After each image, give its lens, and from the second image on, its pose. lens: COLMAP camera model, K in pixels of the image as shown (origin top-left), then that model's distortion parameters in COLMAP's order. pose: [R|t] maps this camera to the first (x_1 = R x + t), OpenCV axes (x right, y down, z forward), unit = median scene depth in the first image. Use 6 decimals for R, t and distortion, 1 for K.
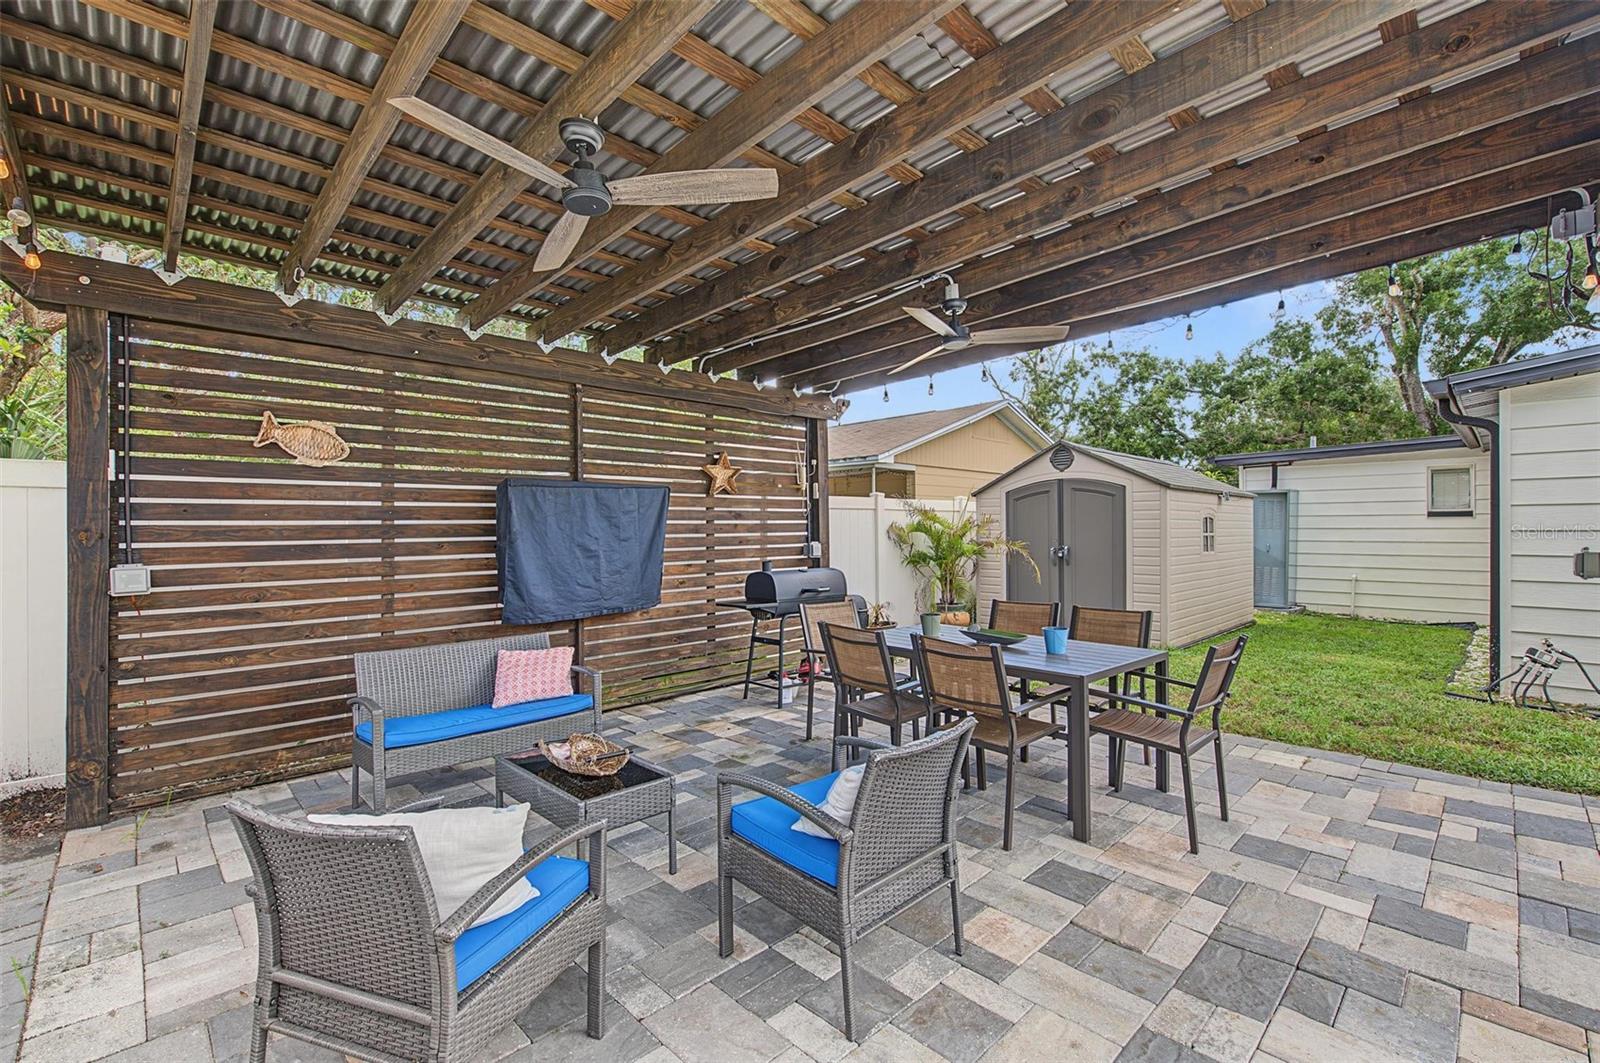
lens RADIAL K [[694.7, 0, 800.0], [0, 694.7, 531.5], [0, 0, 1]] dist [0.000988, -0.004389]
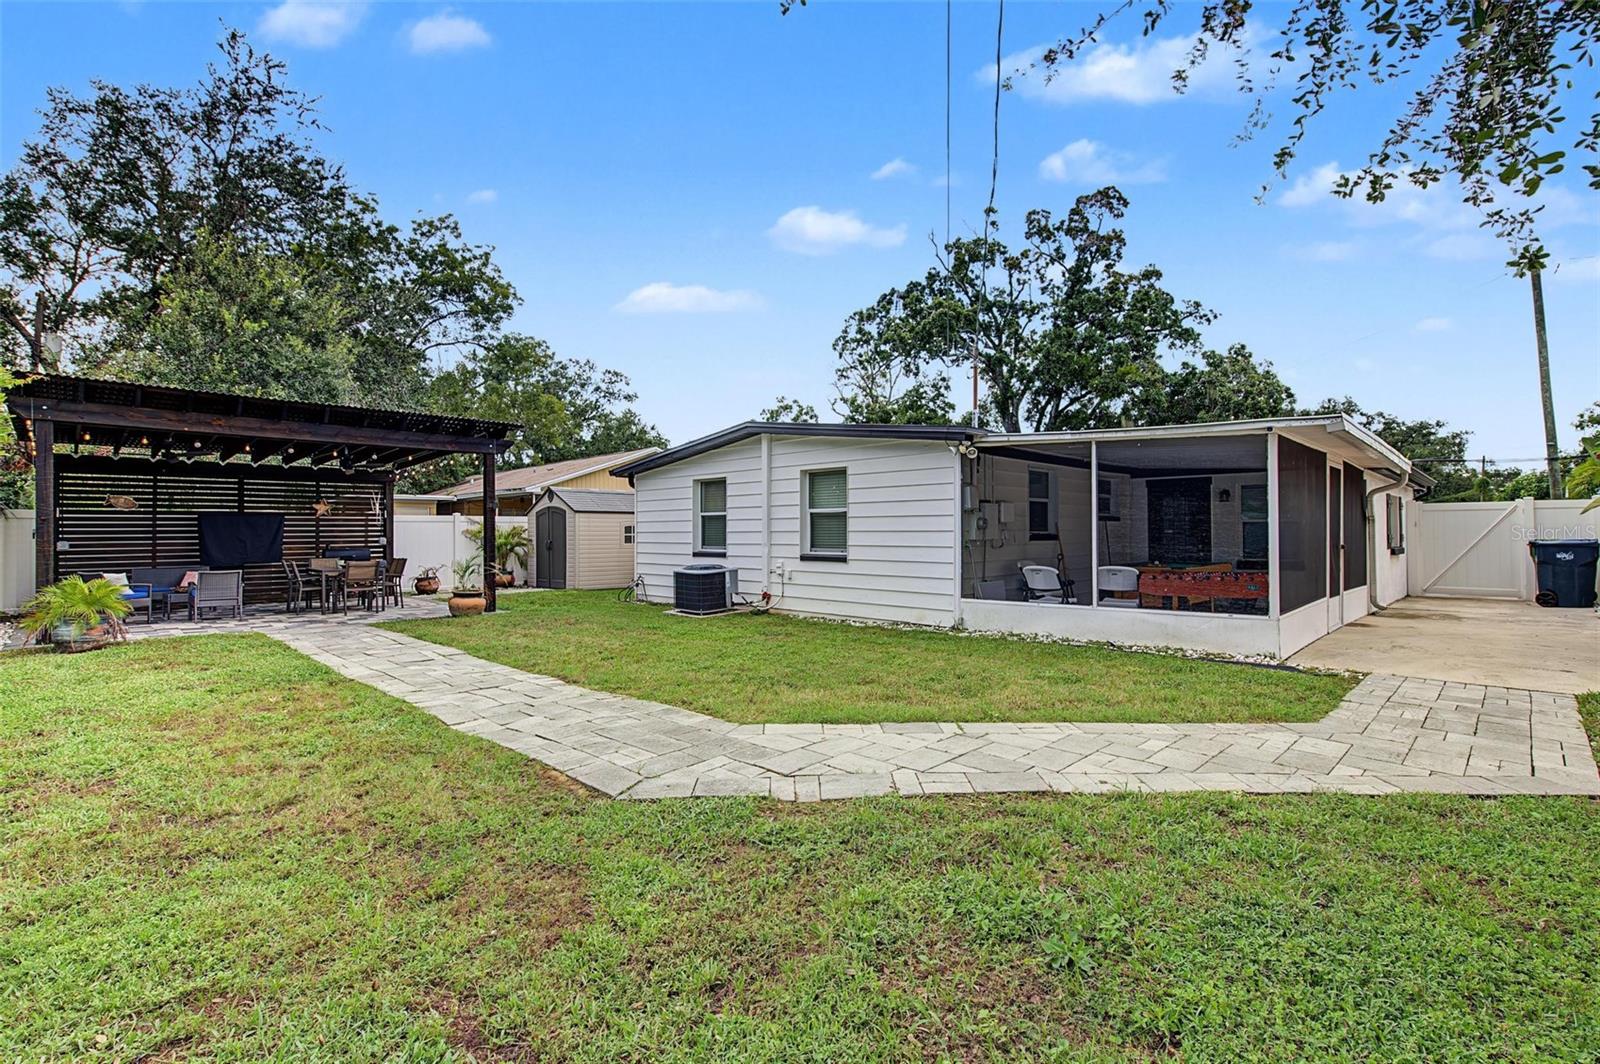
lens RADIAL K [[719.6, 0, 794.0], [0, 719.6, 528.2], [0, 0, 1]] dist [-0.001280, -0.000437]
pose [[0.999754, -0.000018, 0.022199, 0.975343], [0.000292, 0.999924, -0.012305, 0.010599], [-0.022197, 0.012308, 0.999678, -0.998547]]
